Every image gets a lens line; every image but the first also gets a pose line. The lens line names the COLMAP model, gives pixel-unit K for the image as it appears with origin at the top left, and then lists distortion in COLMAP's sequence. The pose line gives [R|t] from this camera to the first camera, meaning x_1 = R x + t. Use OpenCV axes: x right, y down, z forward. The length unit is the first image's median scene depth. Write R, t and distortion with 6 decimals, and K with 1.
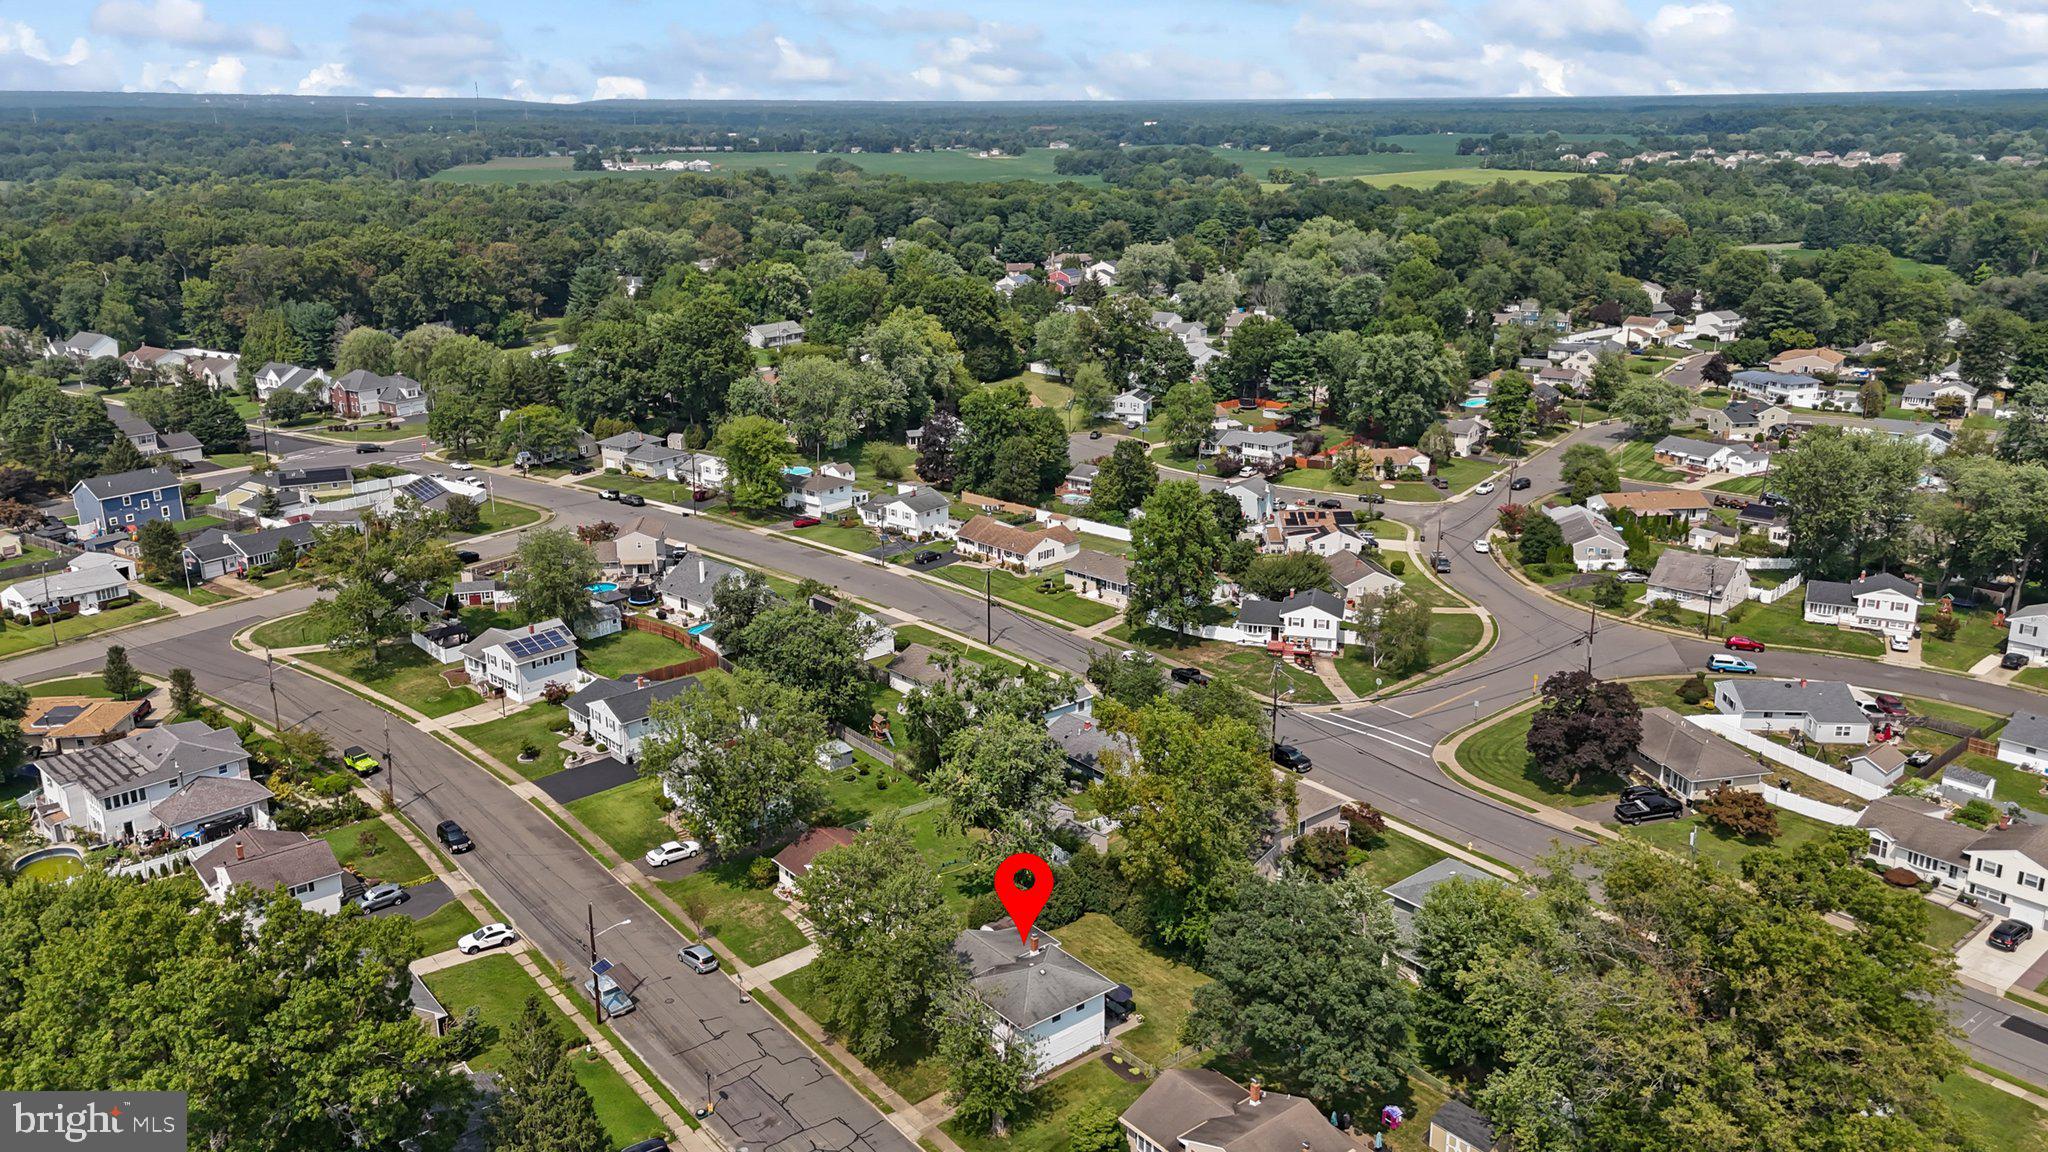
lens RADIAL K [[1525.6, 0, 1022.4], [0, 1525.6, 601.1], [0, 0, 1]] dist [0.112993, -0.091480]
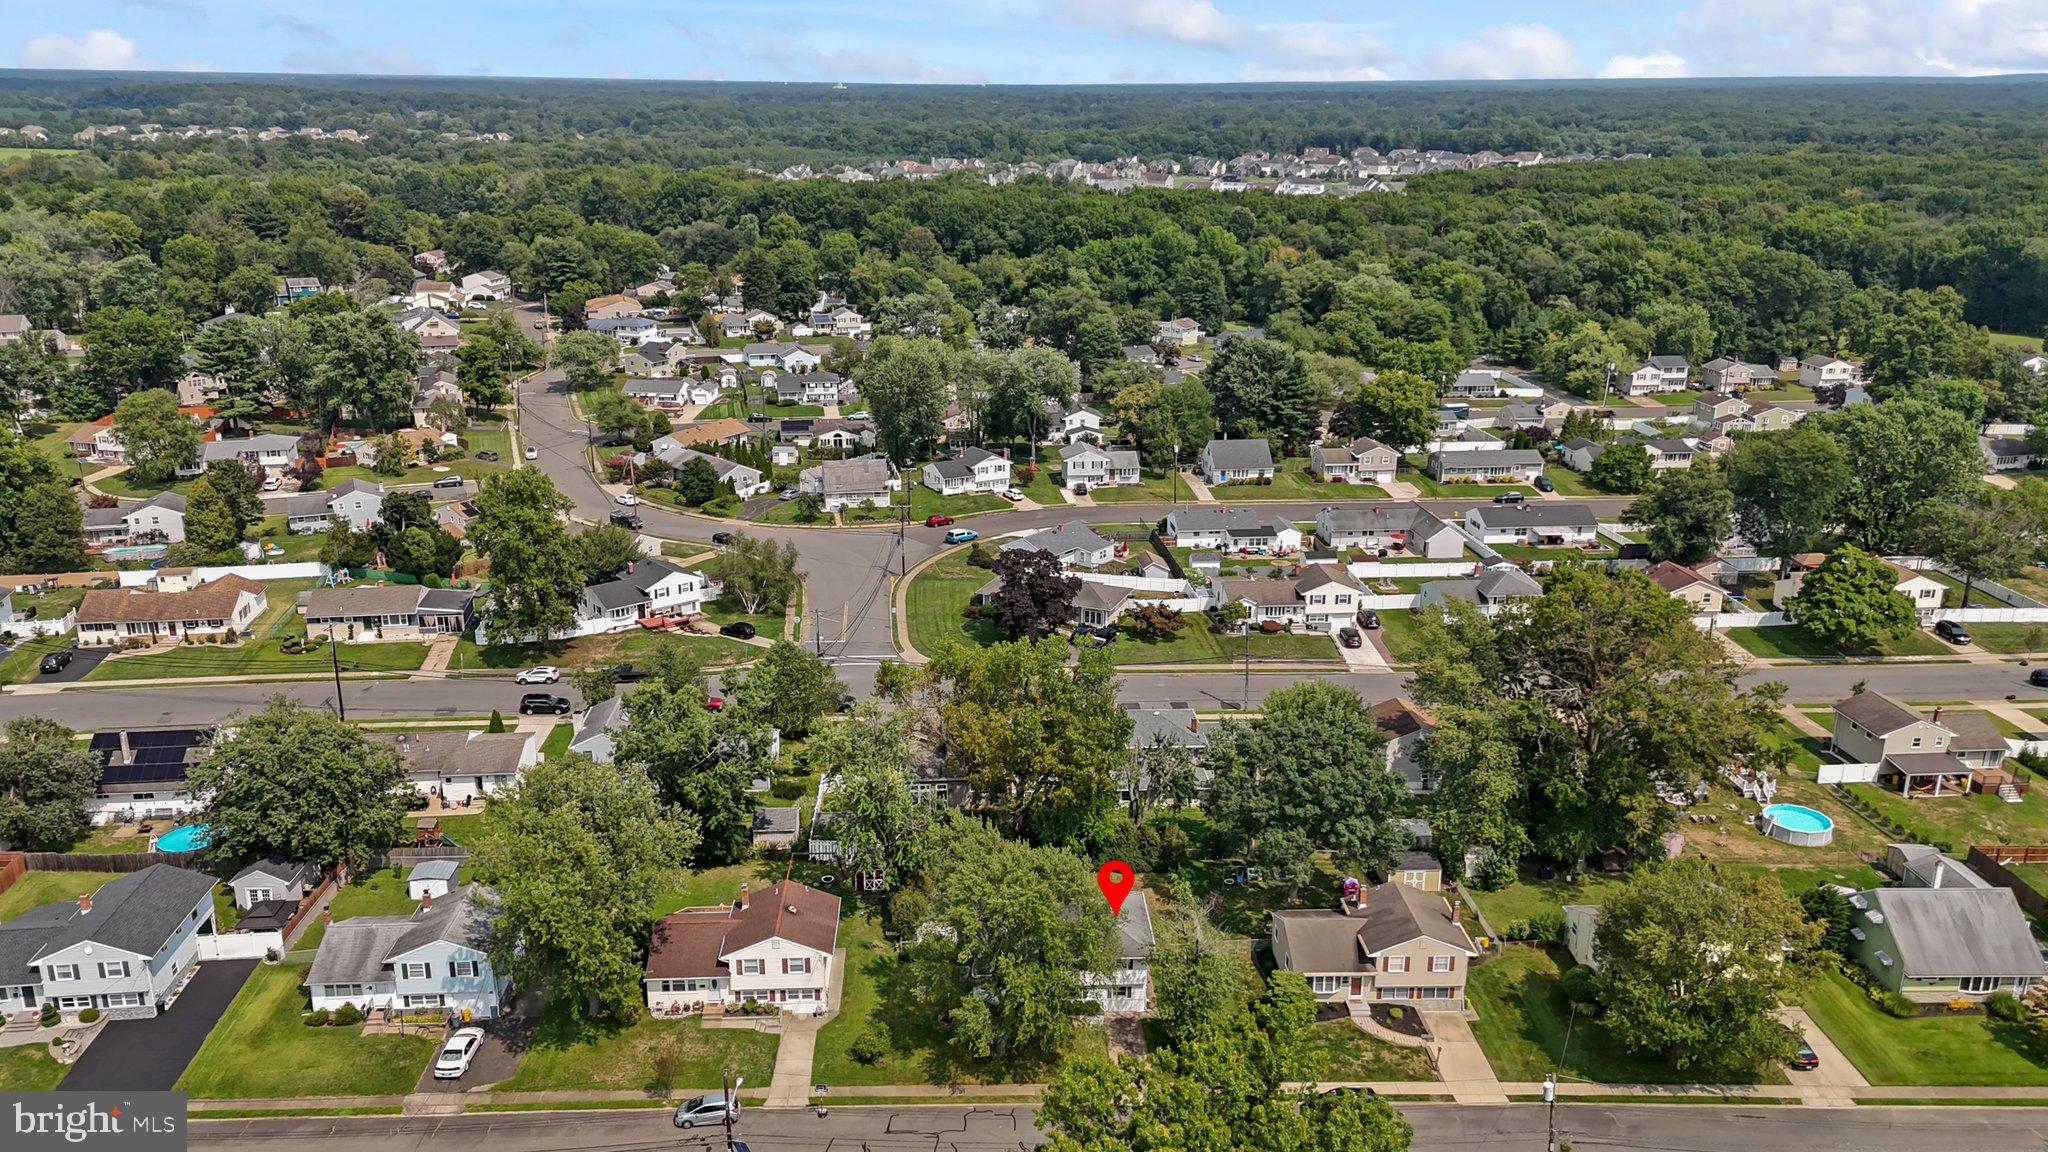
lens RADIAL K [[1527.1, 0, 1024.0], [0, 1527.1, 576.0], [0, 0, 1]] dist [0.109586, -0.082746]
pose [[0.591714, -0.239604, 0.769717, -0.401567], [0.241077, 0.963708, 0.114665, -0.049256], [-0.769257, 0.117712, 0.628003, 0.218504]]
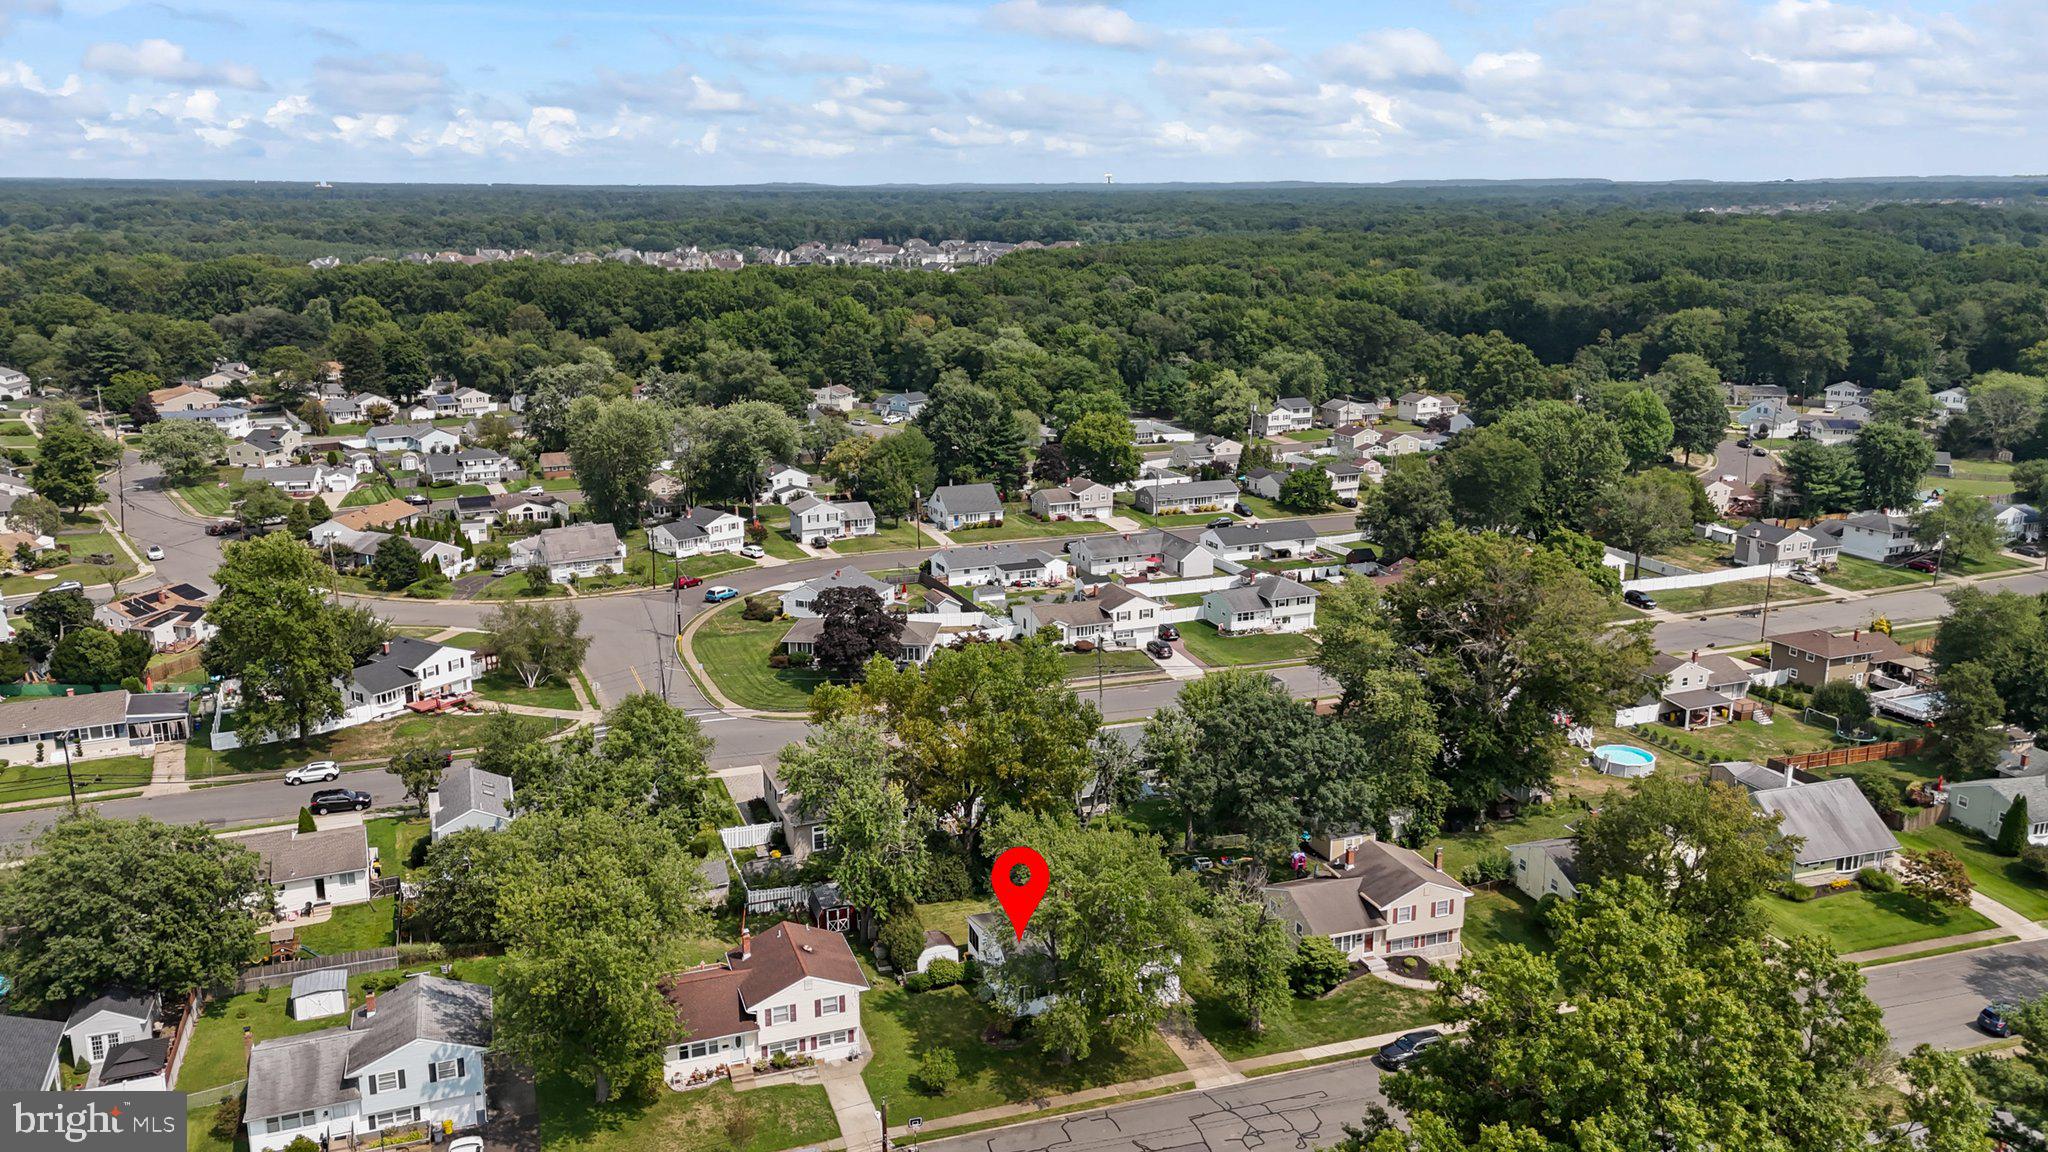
lens RADIAL K [[1533.9, 0, 1024.0], [0, 1533.9, 576.0], [0, 0, 1]] dist [0.116083, -0.098180]
pose [[0.328095, -0.228126, 0.916685, -0.465596], [0.289829, 0.947909, 0.132163, -0.052328], [-0.899085, 0.222320, 0.377122, 0.358552]]
